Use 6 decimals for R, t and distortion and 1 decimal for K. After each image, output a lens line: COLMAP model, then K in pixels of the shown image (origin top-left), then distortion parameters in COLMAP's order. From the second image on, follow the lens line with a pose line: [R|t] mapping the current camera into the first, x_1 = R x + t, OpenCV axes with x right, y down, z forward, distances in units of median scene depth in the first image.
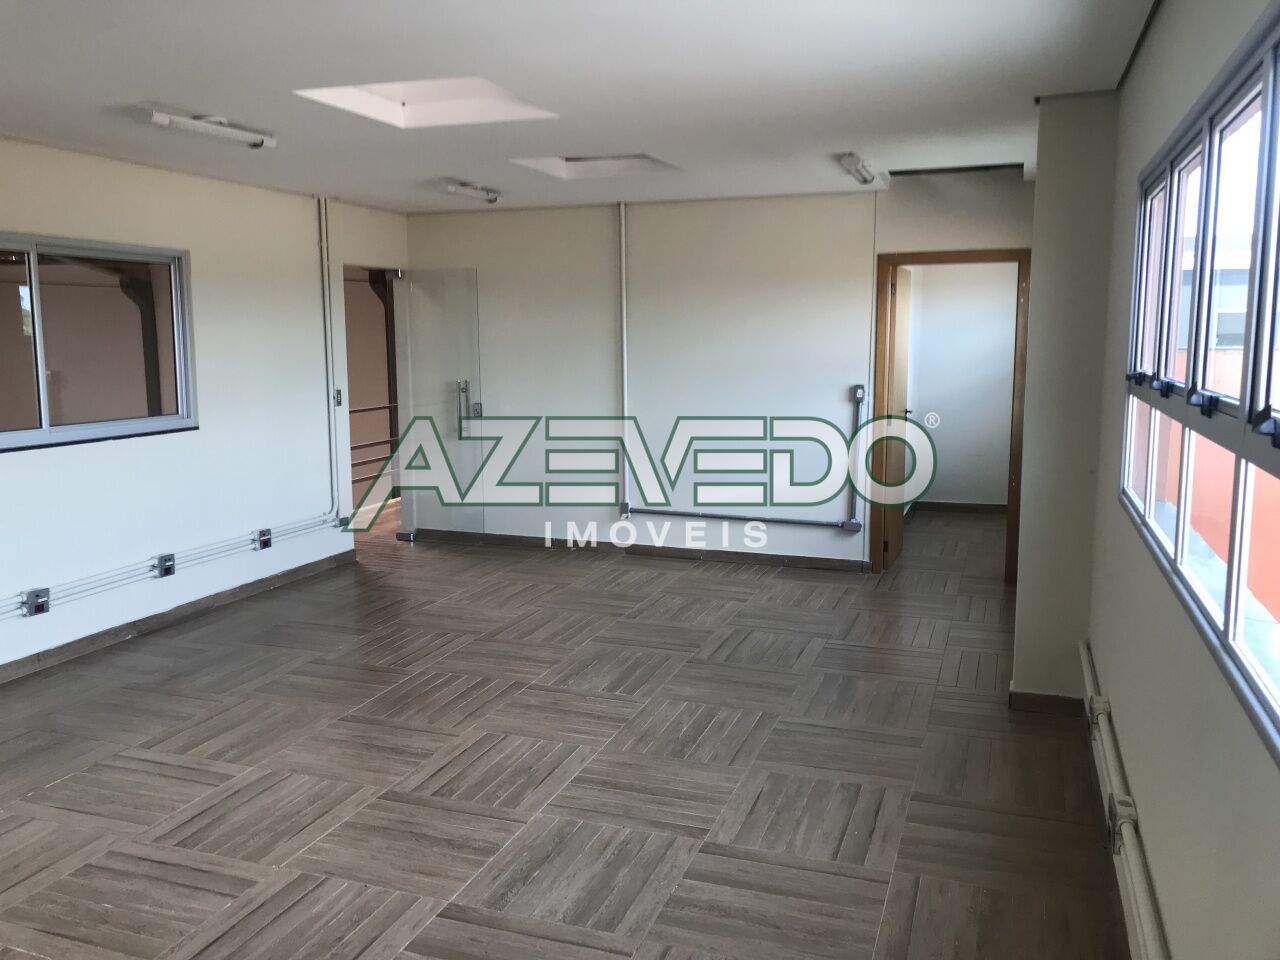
lens RADIAL K [[1042.1, 0, 644.5], [0, 1042.1, 476.5], [0, 0, 1]] dist [-0.002501, 0.005539]
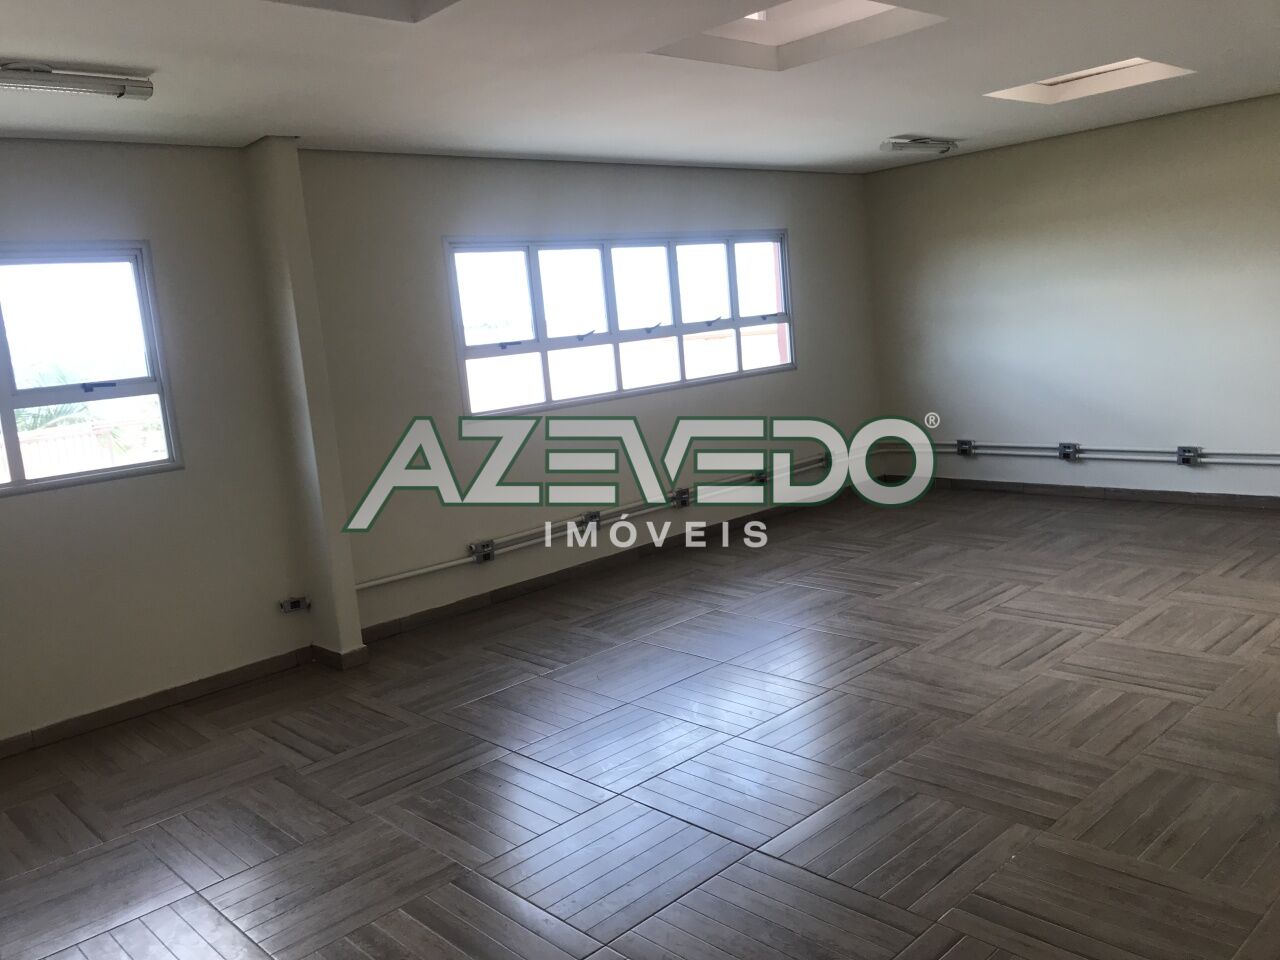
lens RADIAL K [[1042.1, 0, 644.5], [0, 1042.1, 476.5], [0, 0, 1]] dist [-0.002501, 0.005539]
pose [[-0.888063, 0.013561, 0.459522, -0.525392], [0.154548, 0.950196, 0.270635, -0.272667], [-0.432965, 0.311359, -0.845929, 2.078325]]
